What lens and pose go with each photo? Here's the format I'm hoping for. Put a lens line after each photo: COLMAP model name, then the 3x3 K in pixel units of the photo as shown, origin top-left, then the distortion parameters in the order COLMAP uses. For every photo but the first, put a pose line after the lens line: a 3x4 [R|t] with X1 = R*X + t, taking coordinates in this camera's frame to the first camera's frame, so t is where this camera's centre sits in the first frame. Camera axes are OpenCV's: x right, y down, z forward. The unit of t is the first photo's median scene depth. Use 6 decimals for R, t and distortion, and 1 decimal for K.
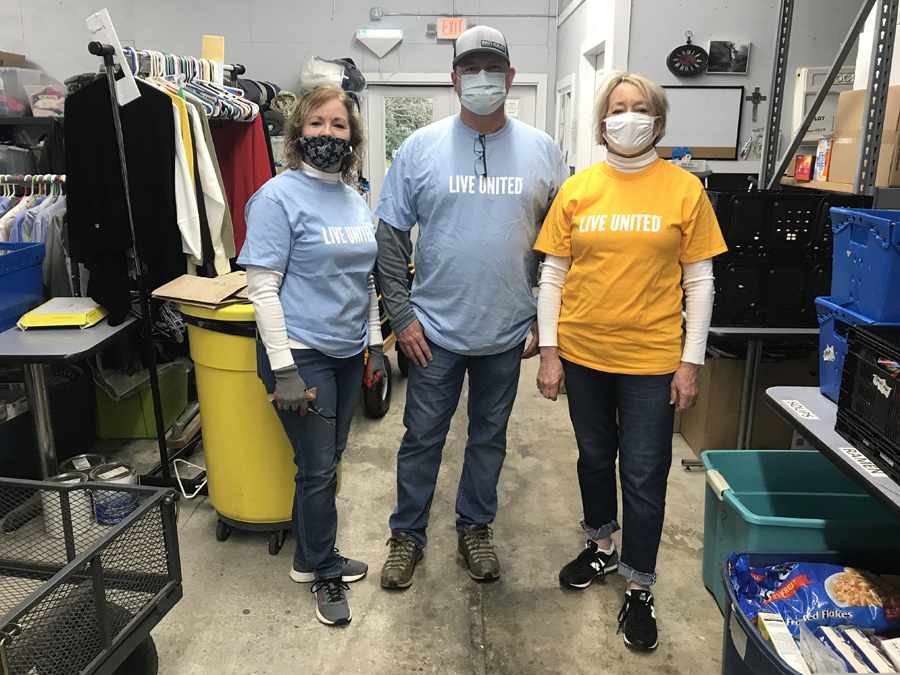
lens RADIAL K [[755.8, 0, 450.6], [0, 755.8, 337.7], [0, 0, 1]] dist [-0.011208, 0.010699]
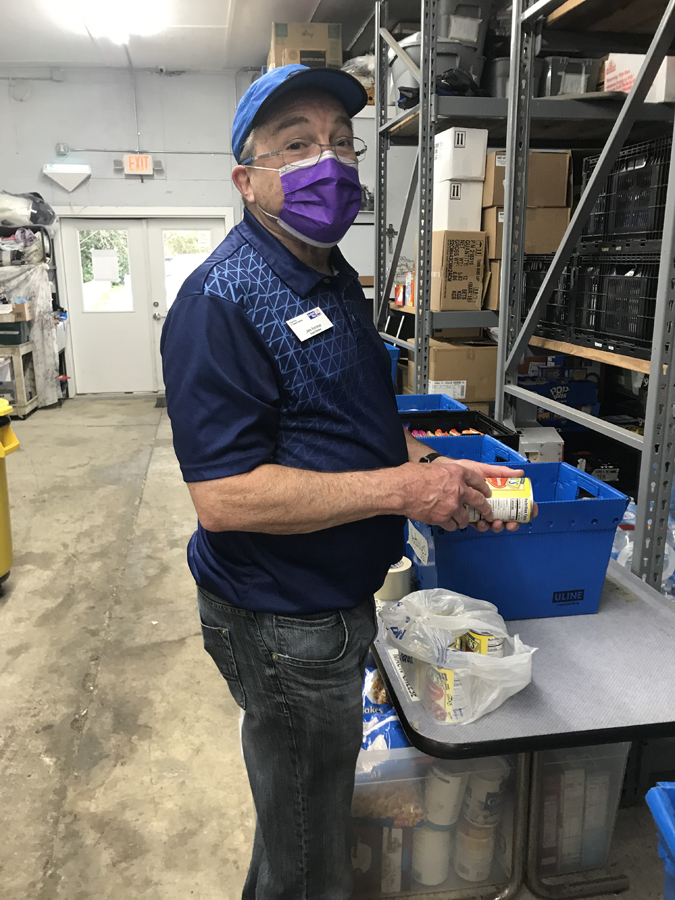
lens RADIAL K [[755.8, 0, 340.6], [0, 755.8, 453.3], [0, 0, 1]] dist [-0.011208, 0.010699]
pose [[0.981652, -0.058719, 0.181417, 0.079726], [0.060088, 0.998191, -0.002051, 0.015422], [-0.180969, 0.012914, 0.983404, -0.102543]]
